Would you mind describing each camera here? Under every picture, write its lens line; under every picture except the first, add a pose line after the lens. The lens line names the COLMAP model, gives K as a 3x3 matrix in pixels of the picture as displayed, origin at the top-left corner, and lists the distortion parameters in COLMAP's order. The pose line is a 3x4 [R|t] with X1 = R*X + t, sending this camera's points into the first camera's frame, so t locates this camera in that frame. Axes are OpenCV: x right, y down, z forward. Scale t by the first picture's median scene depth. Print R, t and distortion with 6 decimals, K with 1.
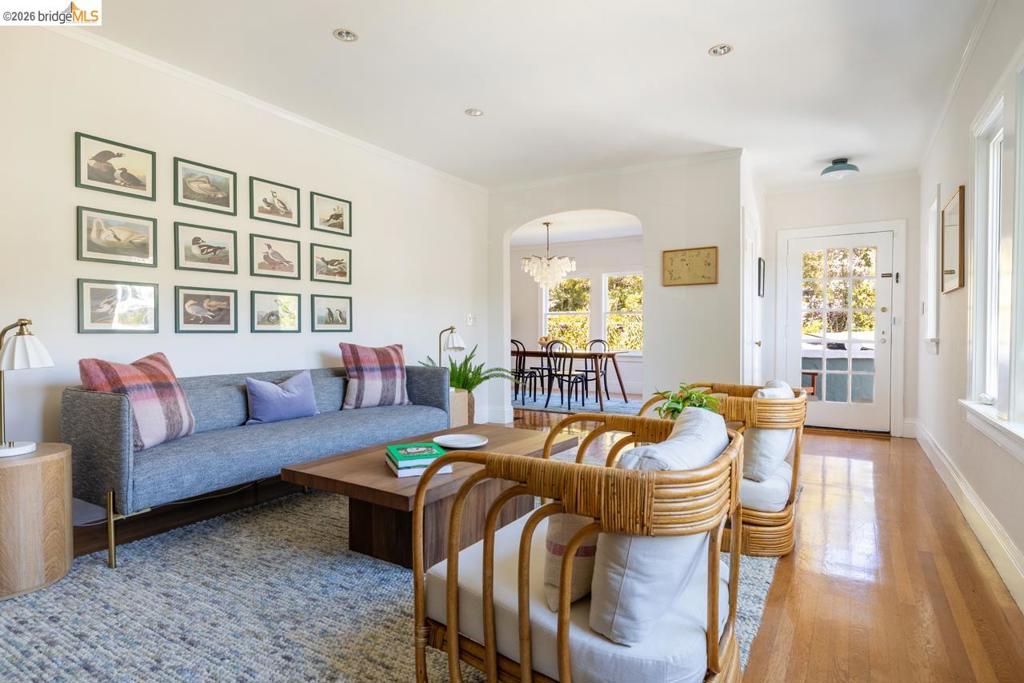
lens RADIAL K [[552.7, 0, 512.0], [0, 552.7, 337.2], [0, 0, 1]] dist [-0.001313, -0.001448]
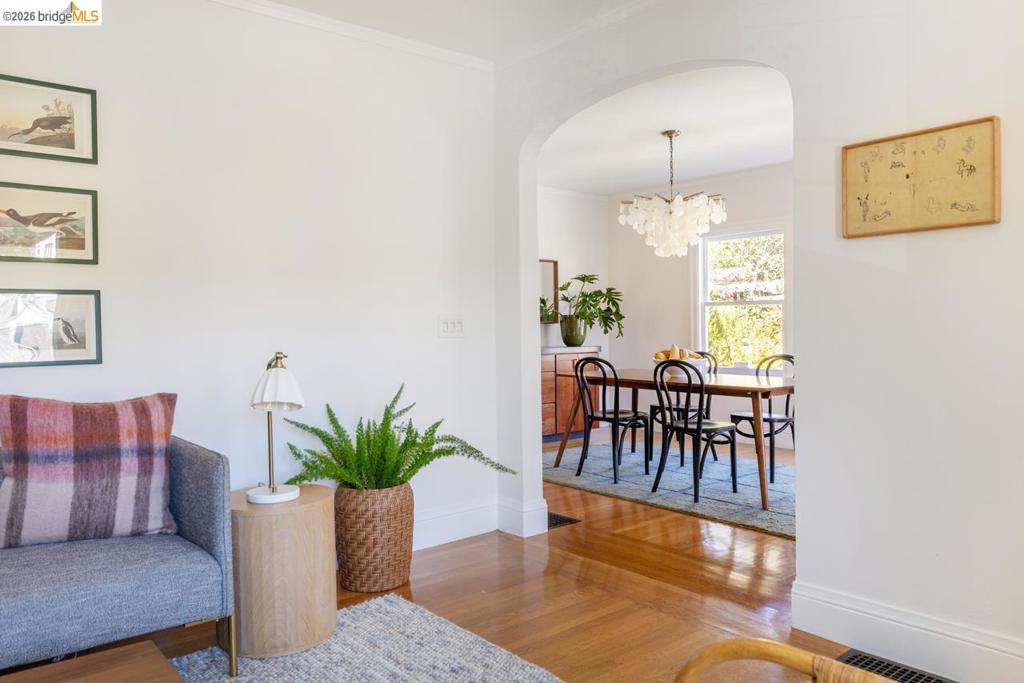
lens RADIAL K [[738.8, 0, 512.1], [0, 738.8, 345.0], [0, 0, 1]] dist [-0.007569, -0.001294]
pose [[0.950526, -0.003836, -0.310621, 0.246807], [0.010301, 0.999763, 0.019173, -0.034410], [0.310474, -0.021424, 0.950340, 0.505218]]
